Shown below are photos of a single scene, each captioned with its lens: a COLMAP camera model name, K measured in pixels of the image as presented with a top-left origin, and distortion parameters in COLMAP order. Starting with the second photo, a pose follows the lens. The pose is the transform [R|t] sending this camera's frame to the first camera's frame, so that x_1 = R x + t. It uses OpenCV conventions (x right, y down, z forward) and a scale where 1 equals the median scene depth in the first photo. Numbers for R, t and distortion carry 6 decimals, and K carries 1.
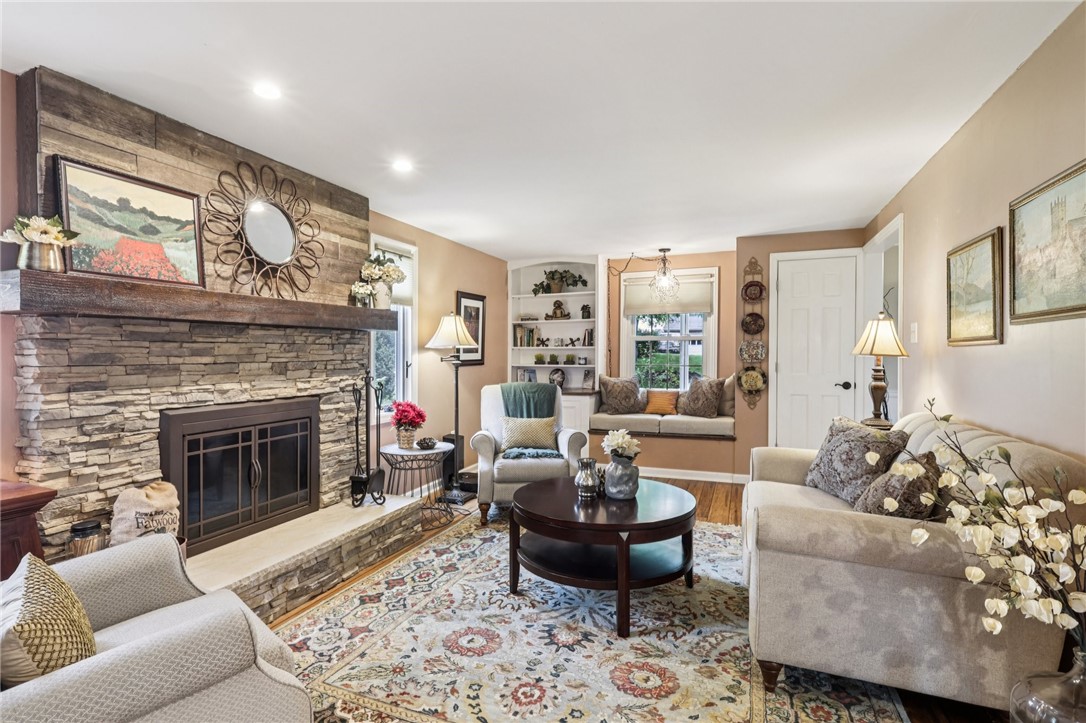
lens RADIAL K [[527.1, 0, 544.8], [0, 527.1, 359.2], [0, 0, 1]] dist [-0.002633, 0.001016]
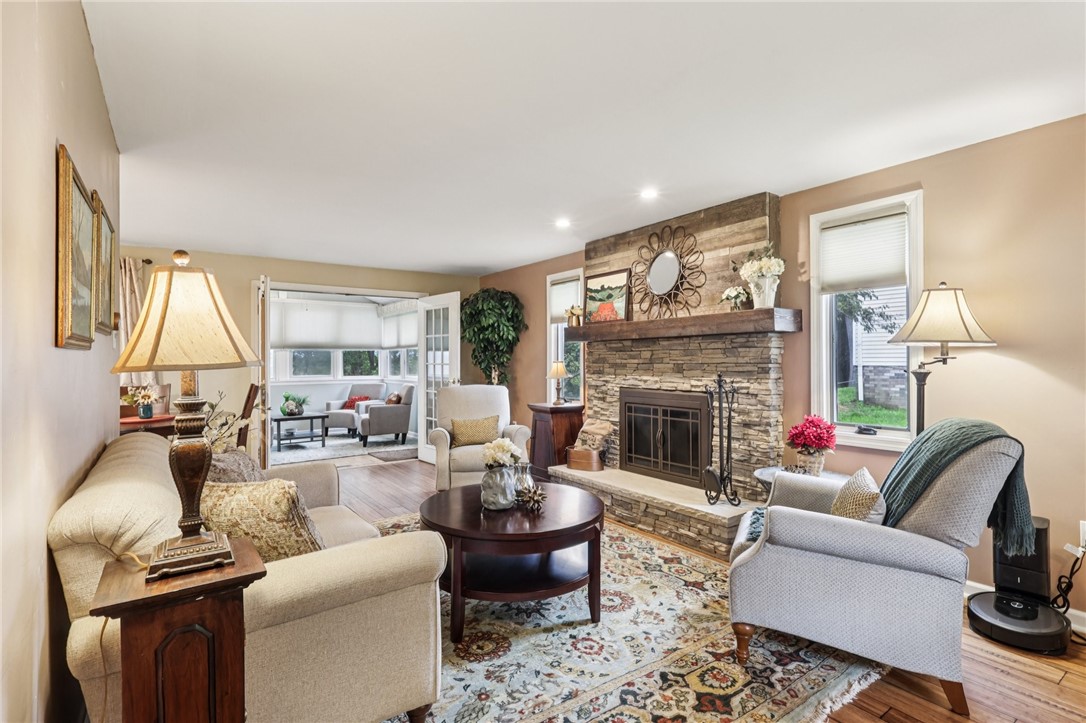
lens RADIAL K [[527.1, 0, 545.0], [0, 527.1, 355.6], [0, 0, 1]] dist [-0.002633, 0.001016]
pose [[-0.550789, 0.000912, -0.834644, 0.879419], [-0.001488, 0.999997, 0.002075, -0.018769], [0.834643, 0.002385, -0.550786, 1.570246]]
